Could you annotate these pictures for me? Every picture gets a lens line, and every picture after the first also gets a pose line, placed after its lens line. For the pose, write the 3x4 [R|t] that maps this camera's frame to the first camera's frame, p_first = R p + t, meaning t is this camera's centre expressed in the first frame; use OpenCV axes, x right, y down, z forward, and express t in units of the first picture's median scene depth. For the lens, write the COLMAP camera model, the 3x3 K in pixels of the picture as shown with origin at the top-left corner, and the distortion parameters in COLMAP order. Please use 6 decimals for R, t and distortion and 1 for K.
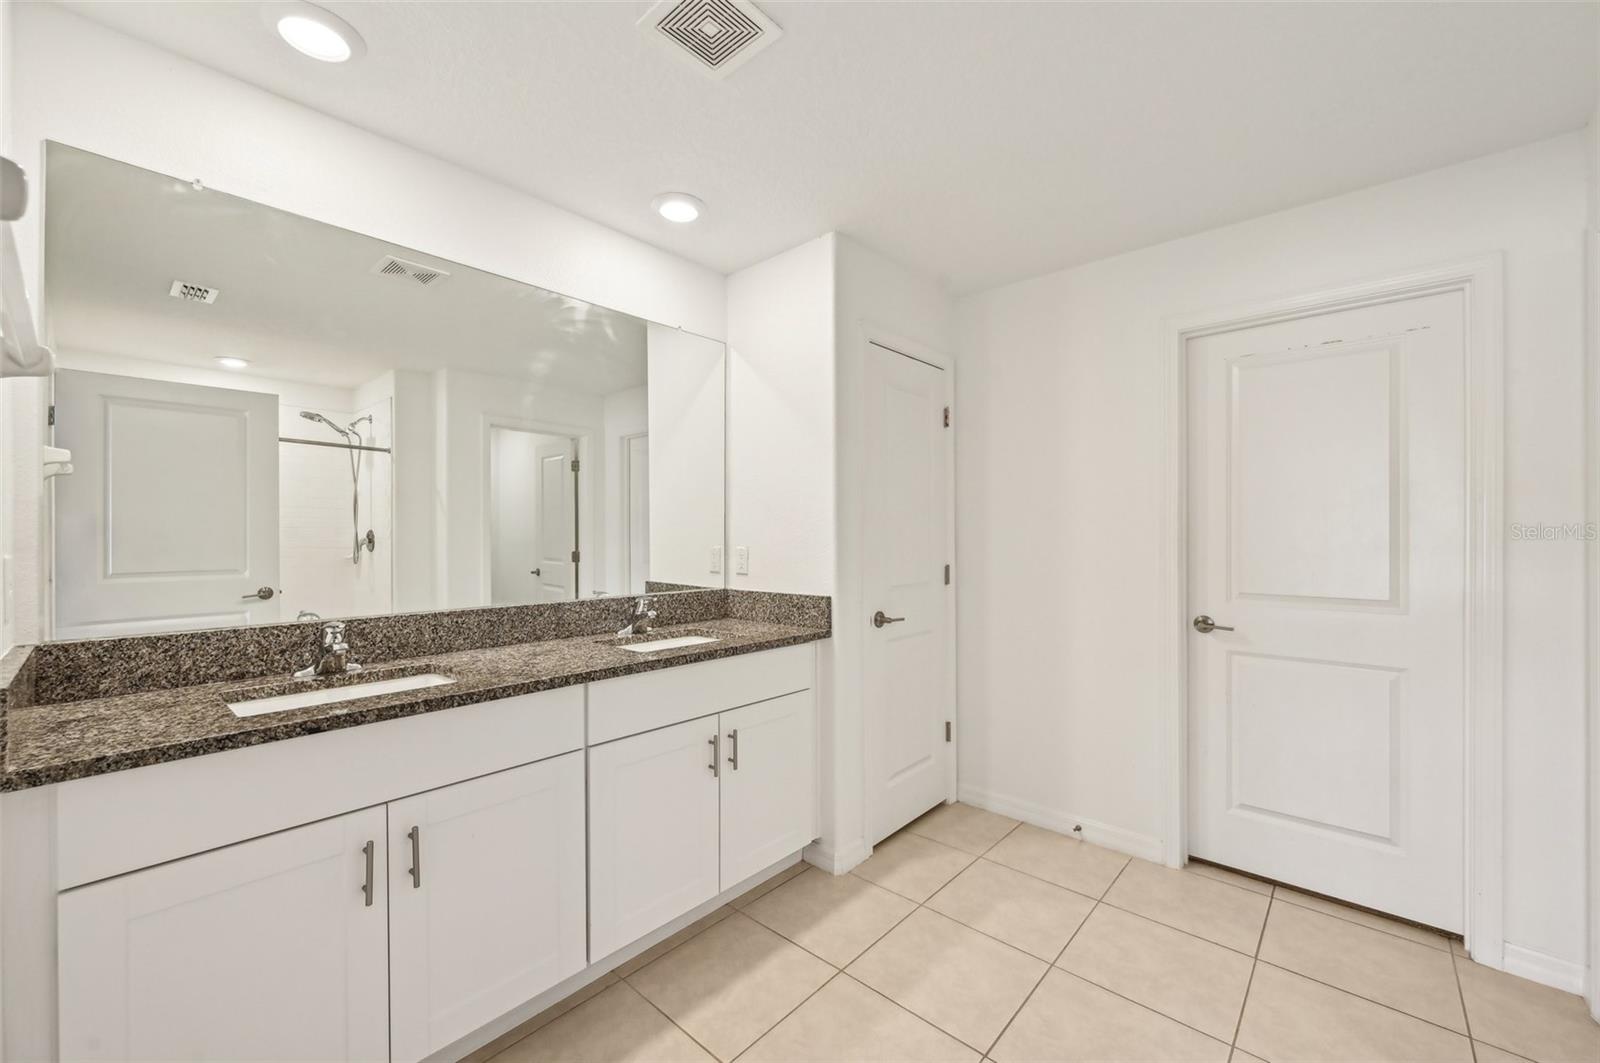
lens RADIAL K [[636.3, 0, 802.3], [0, 636.3, 532.5], [0, 0, 1]] dist [0.000505, 0.000078]
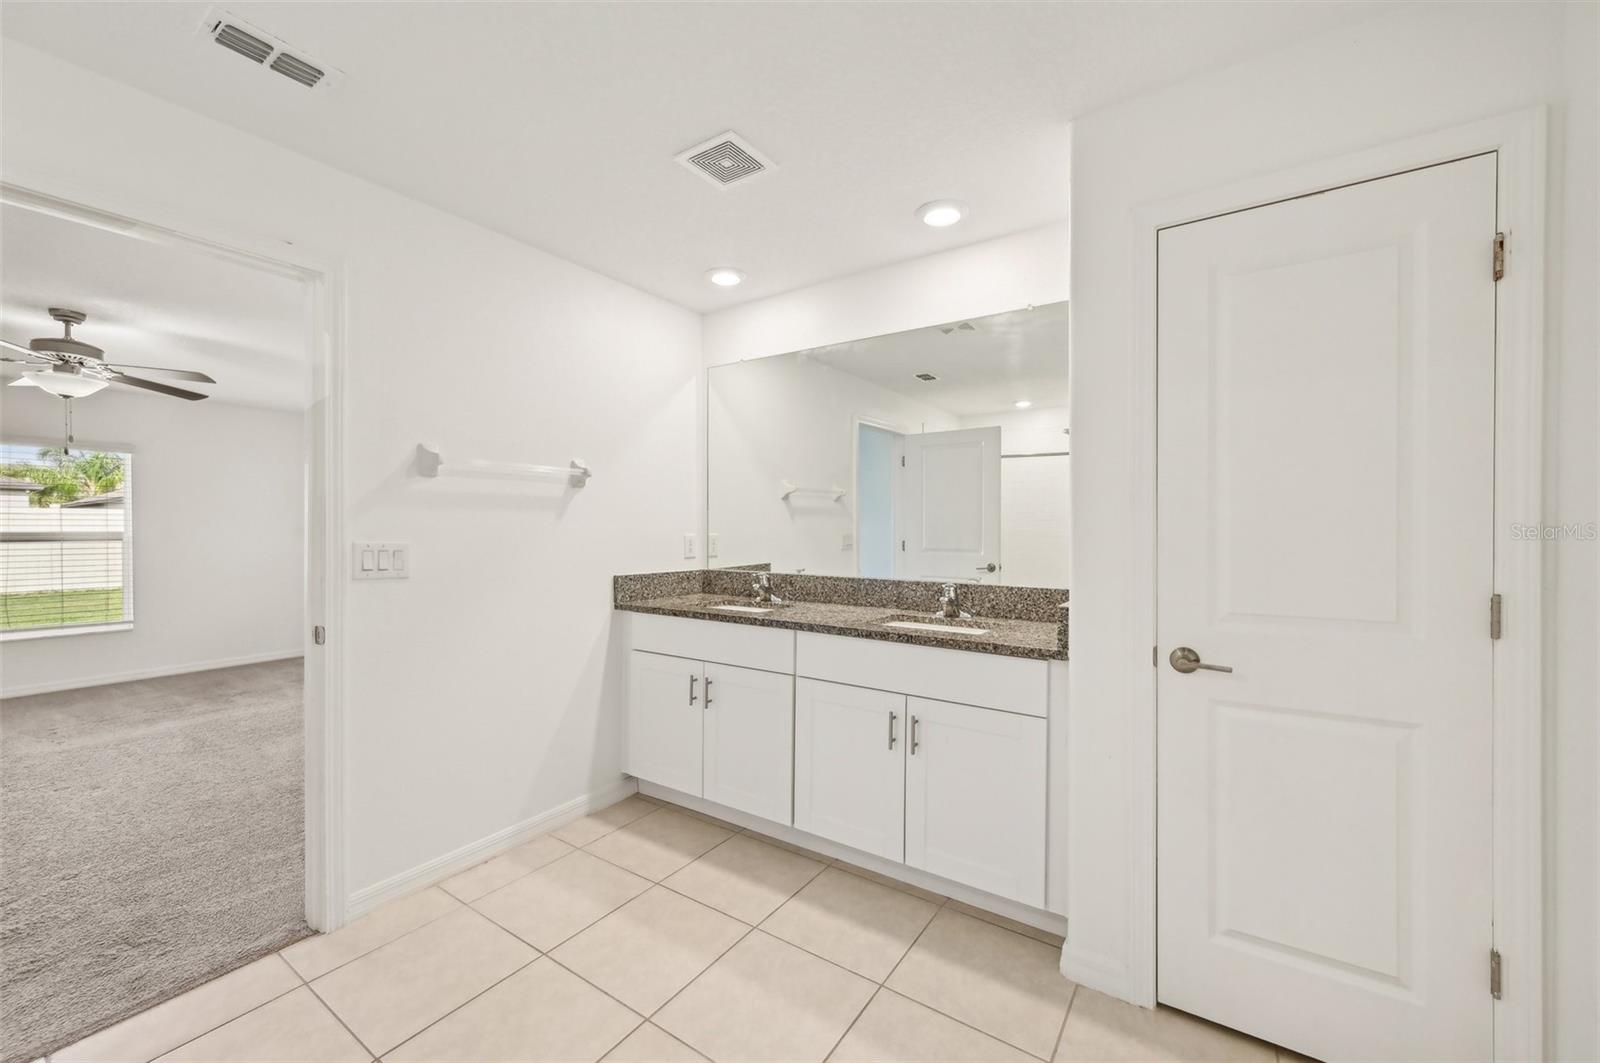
lens RADIAL K [[636.3, 0, 797.5], [0, 636.3, 530.9], [0, 0, 1]] dist [0.000505, 0.000078]
pose [[0.120472, 0.008694, -0.992679, 0.858027], [0.004815, 0.999945, 0.009342, 0.000019], [0.992705, -0.005905, 0.120423, 0.666866]]
